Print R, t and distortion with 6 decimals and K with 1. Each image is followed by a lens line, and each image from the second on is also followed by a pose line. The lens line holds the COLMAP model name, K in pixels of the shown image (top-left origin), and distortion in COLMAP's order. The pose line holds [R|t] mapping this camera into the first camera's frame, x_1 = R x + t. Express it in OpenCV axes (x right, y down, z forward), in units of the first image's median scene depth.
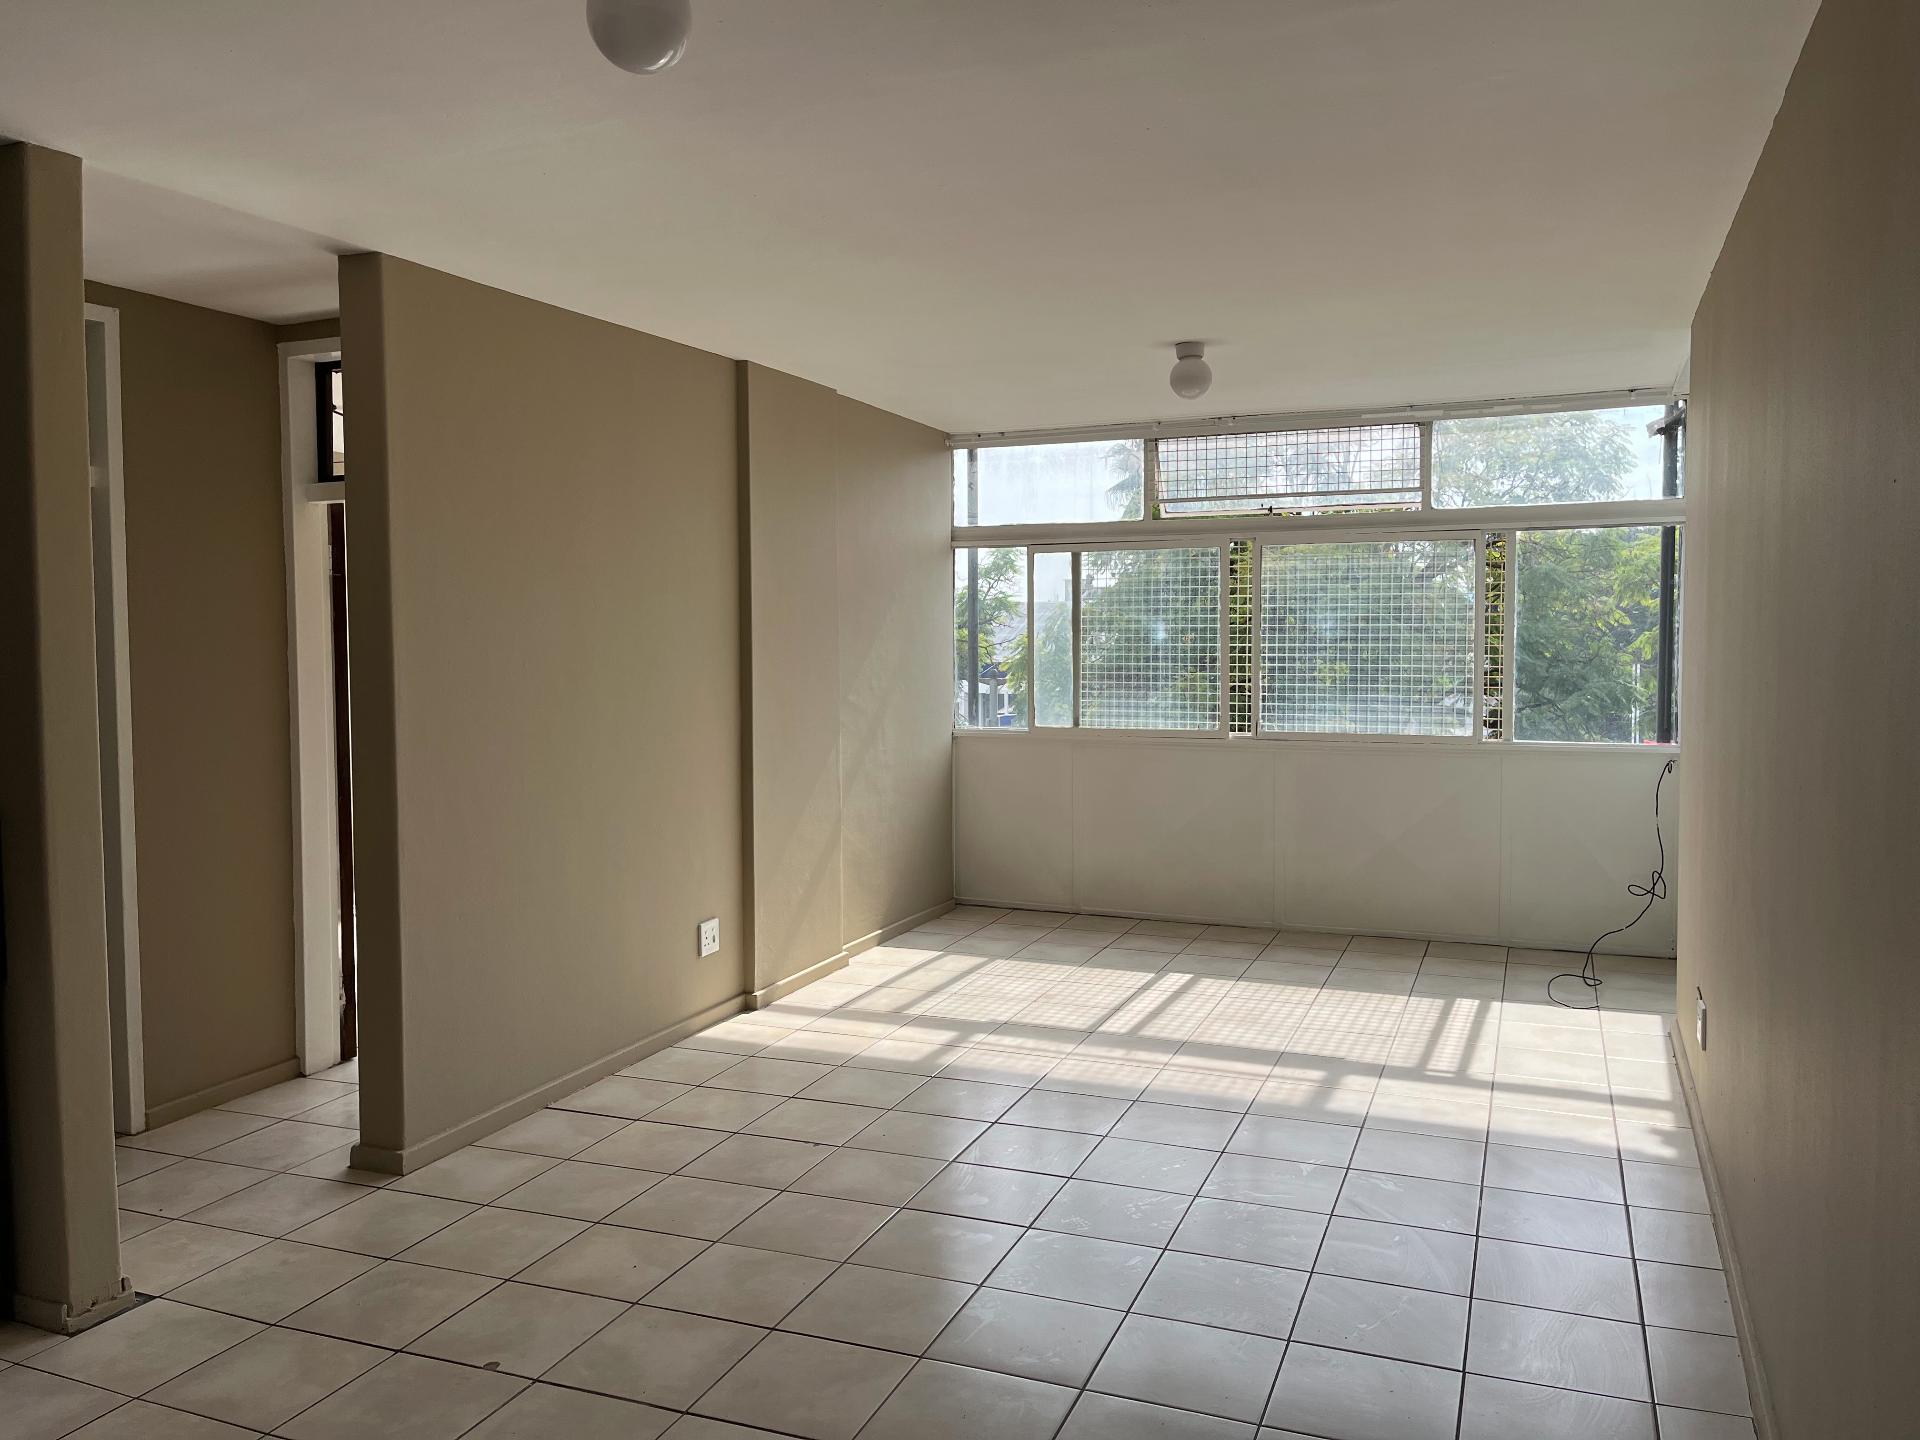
lens RADIAL K [[1453.9, 0, 930.6], [0, 1453.9, 691.3], [0, 0, 1]] dist [0.002058, -0.000816]
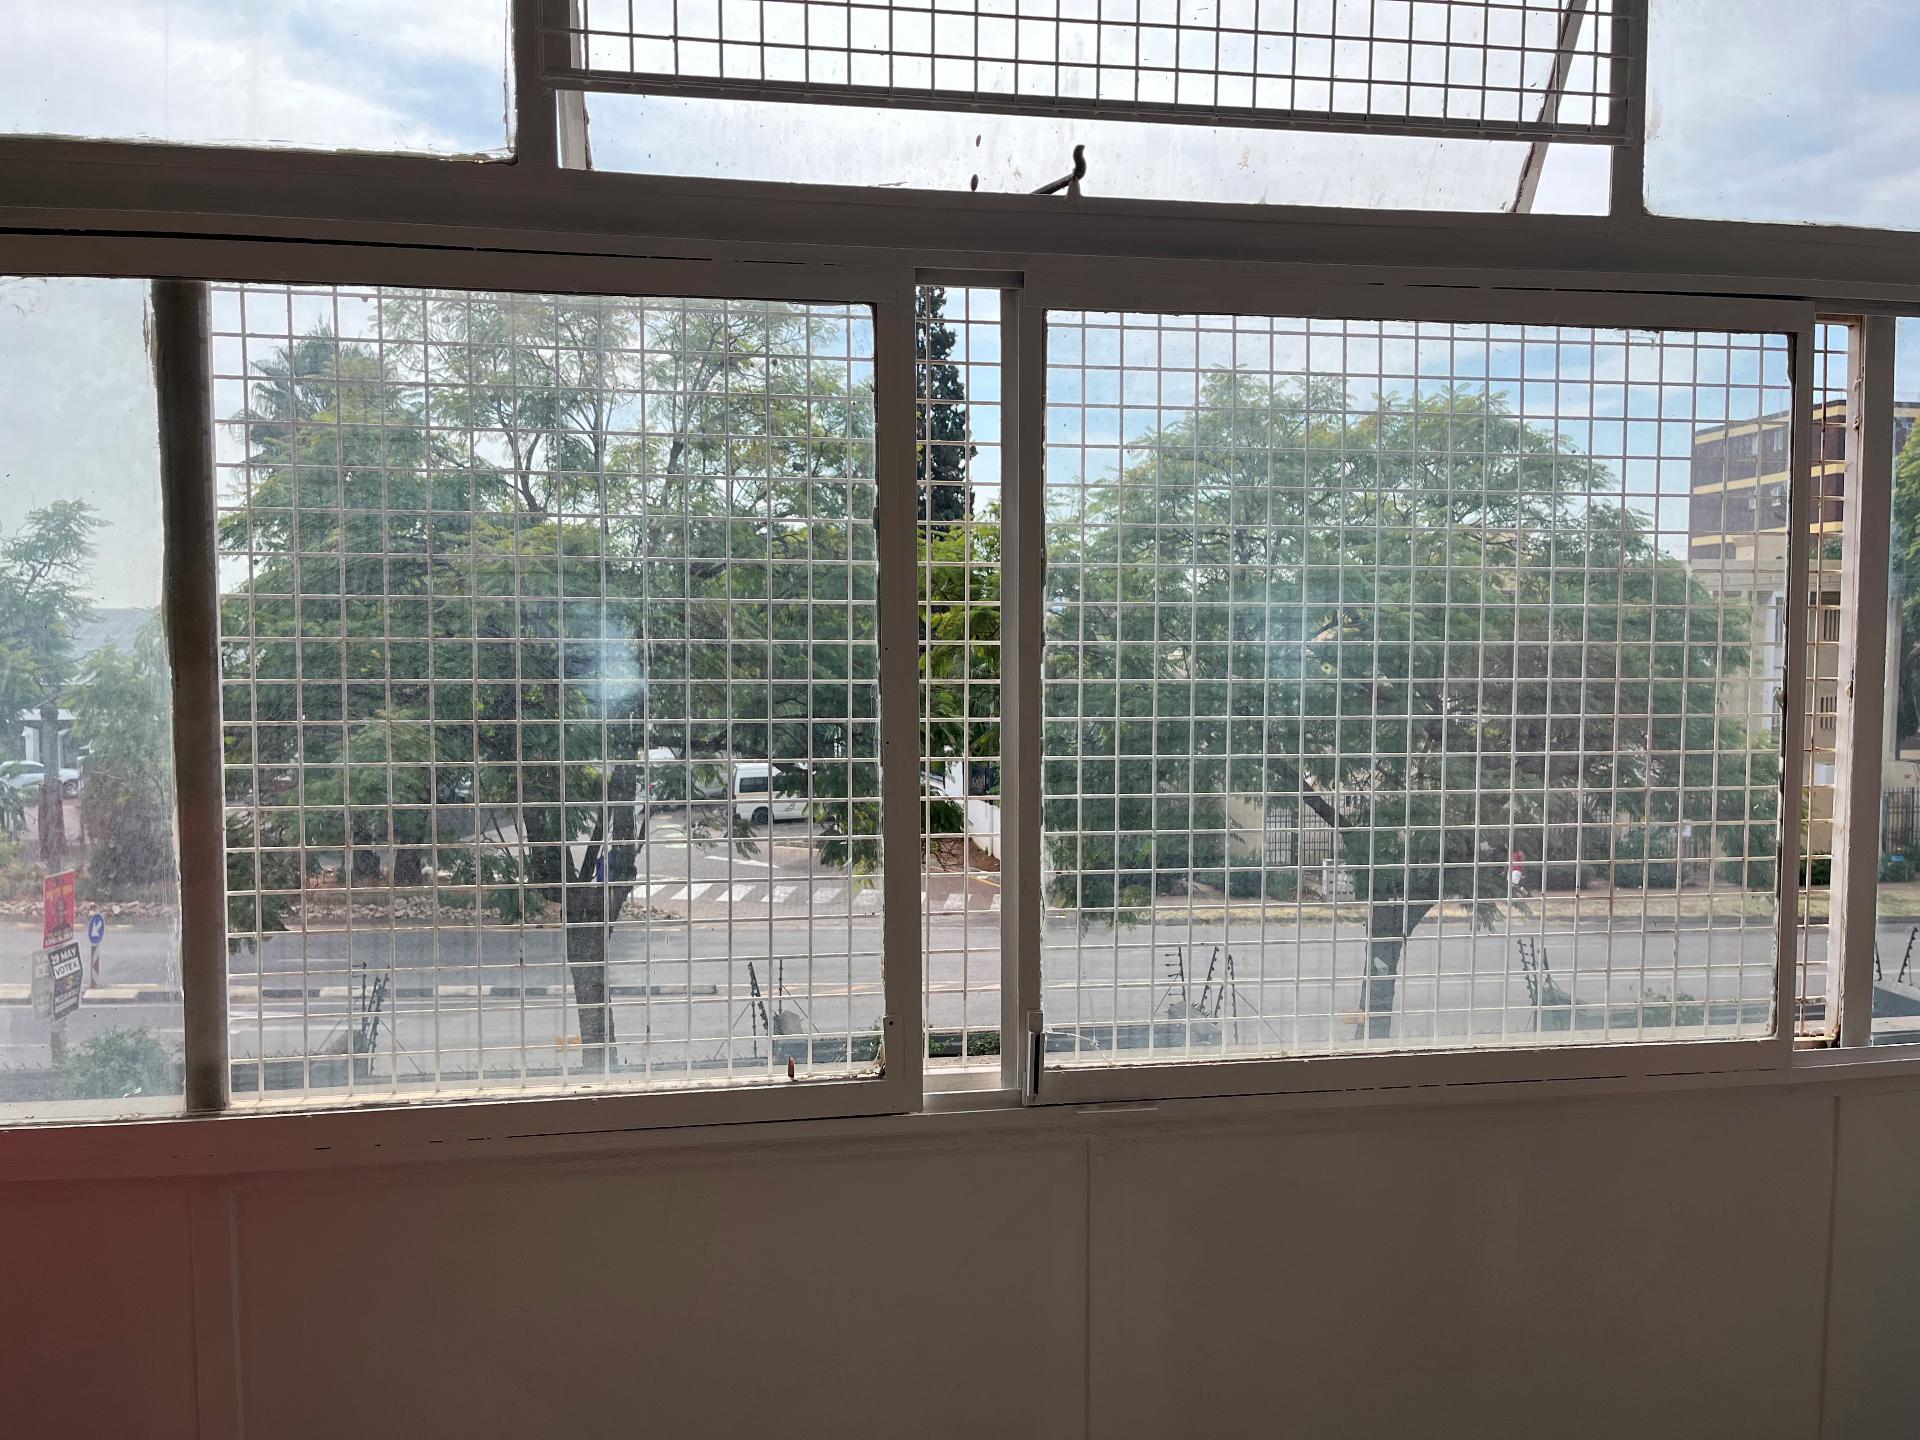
lens RADIAL K [[1459.1, 0, 960.0], [0, 1459.1, 720.0], [0, 0, 1]] dist [0.001607, -0.002277]
pose [[0.832846, -0.026049, 0.552891, 0.079876], [0.019276, 0.999651, 0.018060, -0.036702], [-0.553168, -0.004384, 0.833058, 0.802609]]
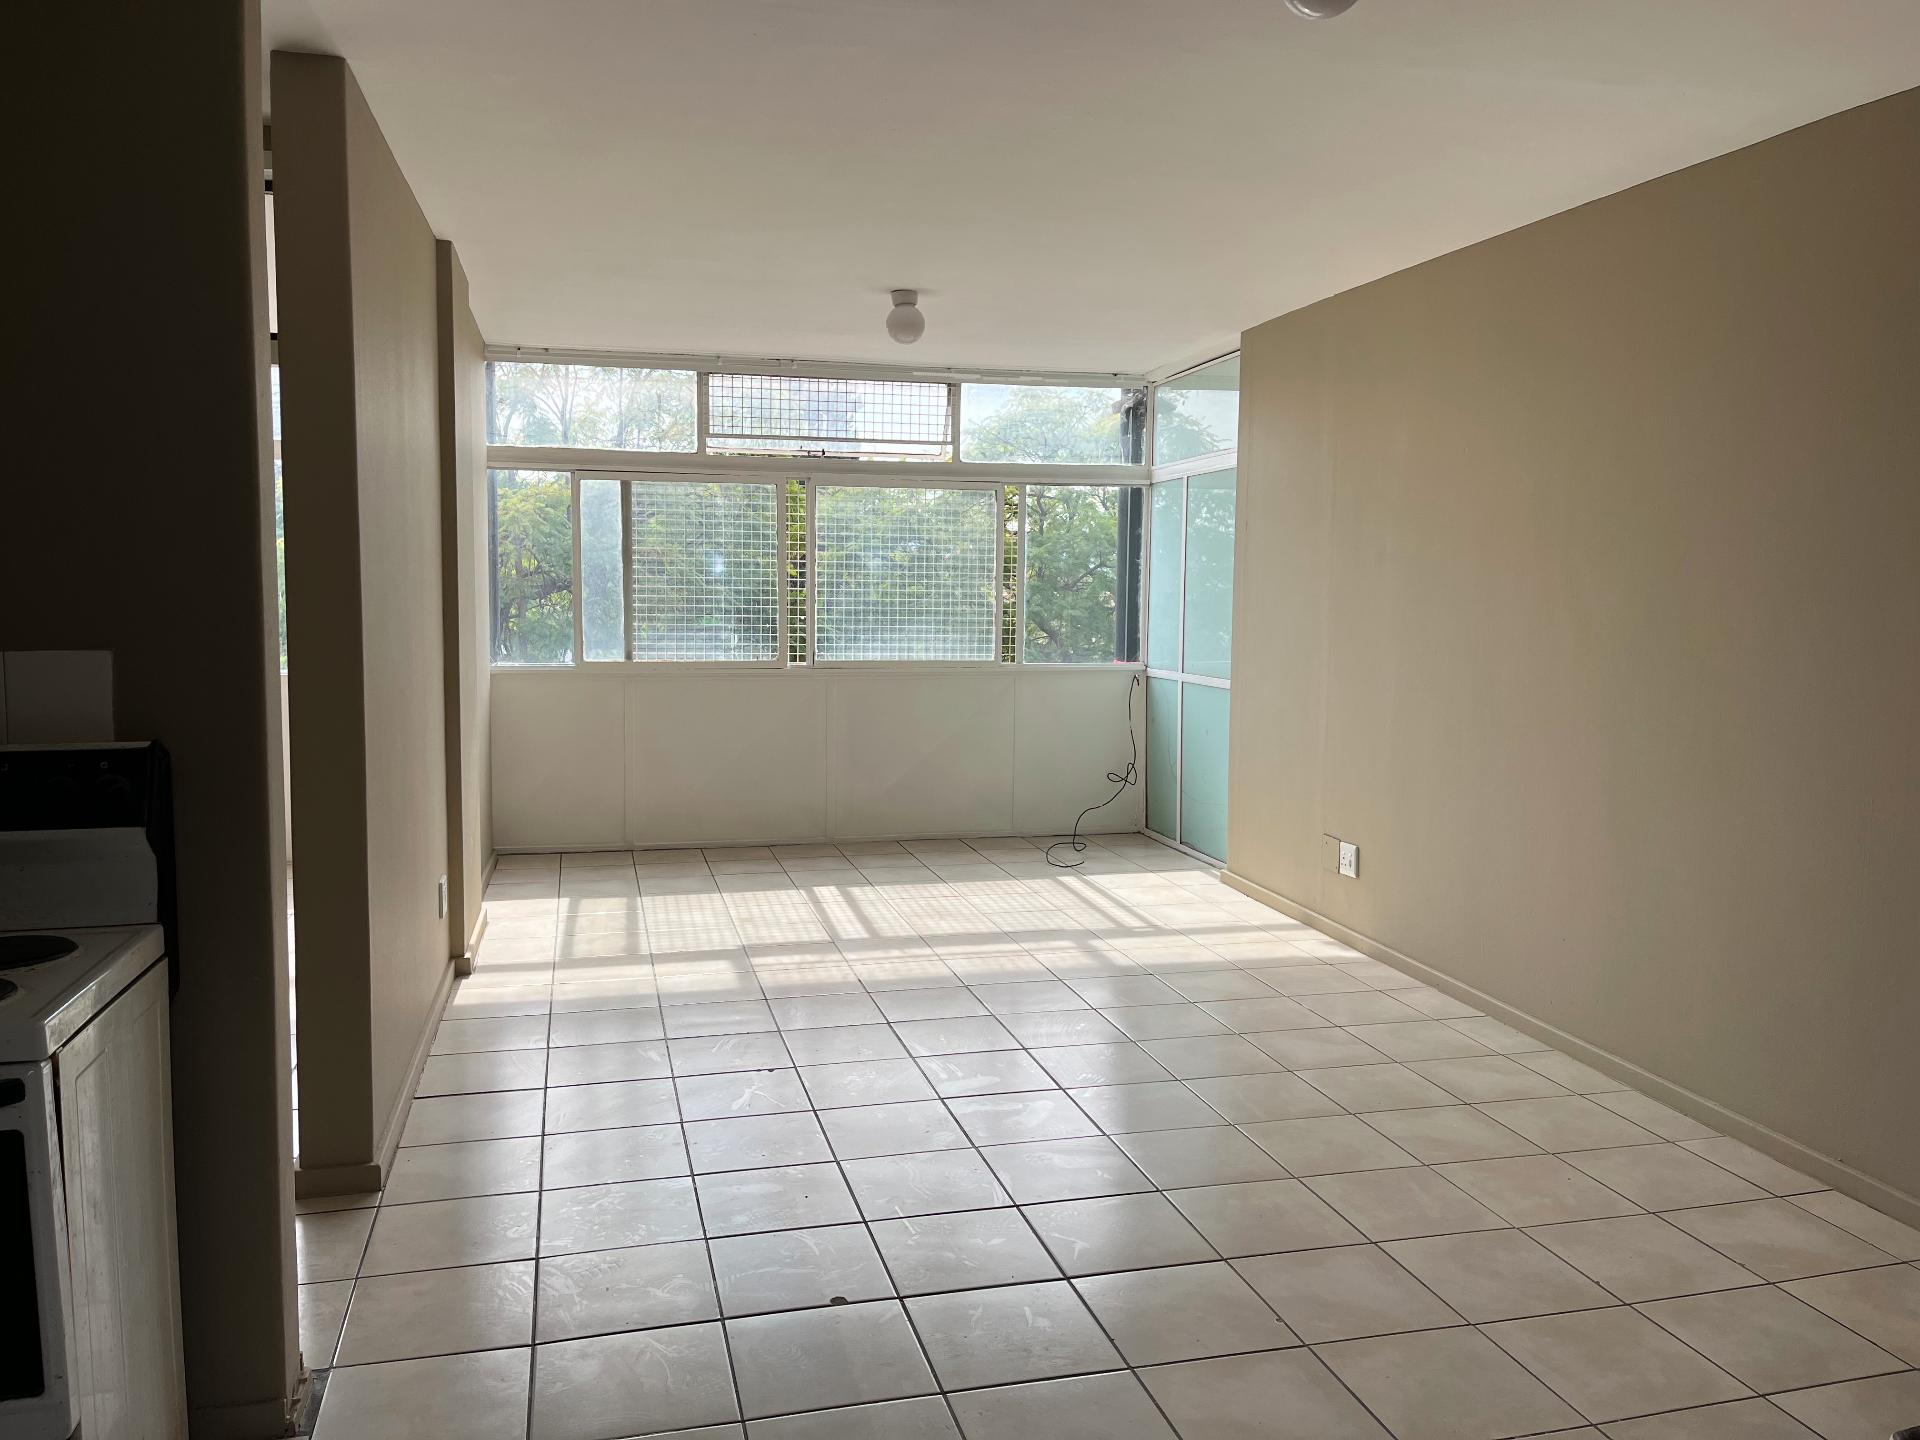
lens RADIAL K [[1459.1, 0, 960.0], [0, 1459.1, 720.0], [0, 0, 1]] dist [0.001607, -0.002277]
pose [[0.795475, -0.042642, 0.604484, -0.338136], [0.009120, 0.998251, 0.058418, 0.009333], [-0.605917, -0.040957, 0.794473, 0.082667]]
